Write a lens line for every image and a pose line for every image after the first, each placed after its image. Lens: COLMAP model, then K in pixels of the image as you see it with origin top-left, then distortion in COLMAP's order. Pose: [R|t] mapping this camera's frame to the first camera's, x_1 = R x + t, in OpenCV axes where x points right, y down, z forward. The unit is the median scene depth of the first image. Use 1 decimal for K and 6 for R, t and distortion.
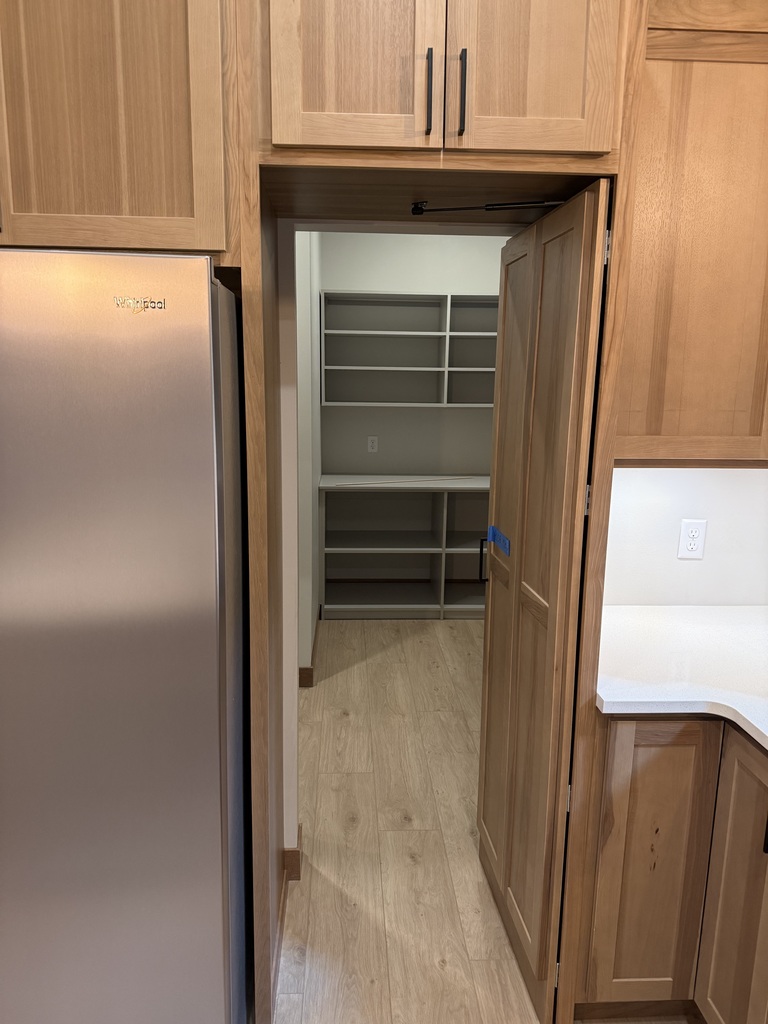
lens RADIAL K [[719.0, 0, 382.6], [0, 719.0, 510.3], [0, 0, 1]] dist [0.002345, 0.000112]
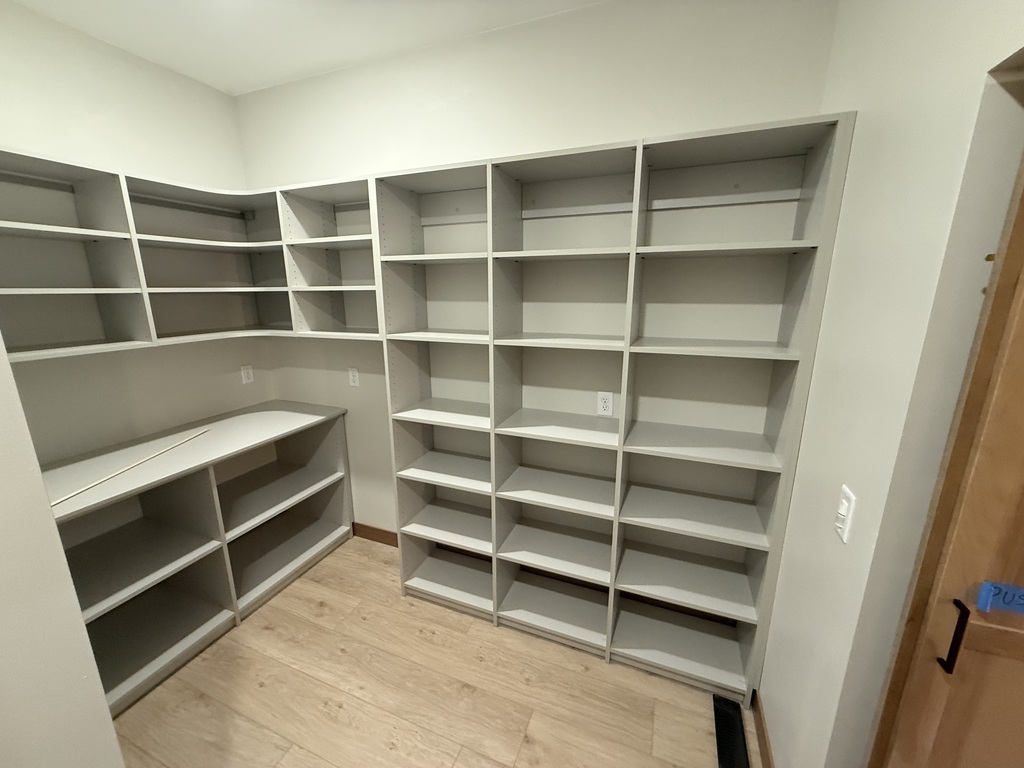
lens RADIAL K [[408.3, 0, 510.4], [0, 408.3, 383.8], [0, 0, 1]] dist [-0.000294, 0.000350]
pose [[0.423868, -0.217829, 0.879140, -0.131654], [0.180823, 0.971460, 0.153522, -0.120380], [-0.887490, 0.093896, 0.451159, 0.589911]]
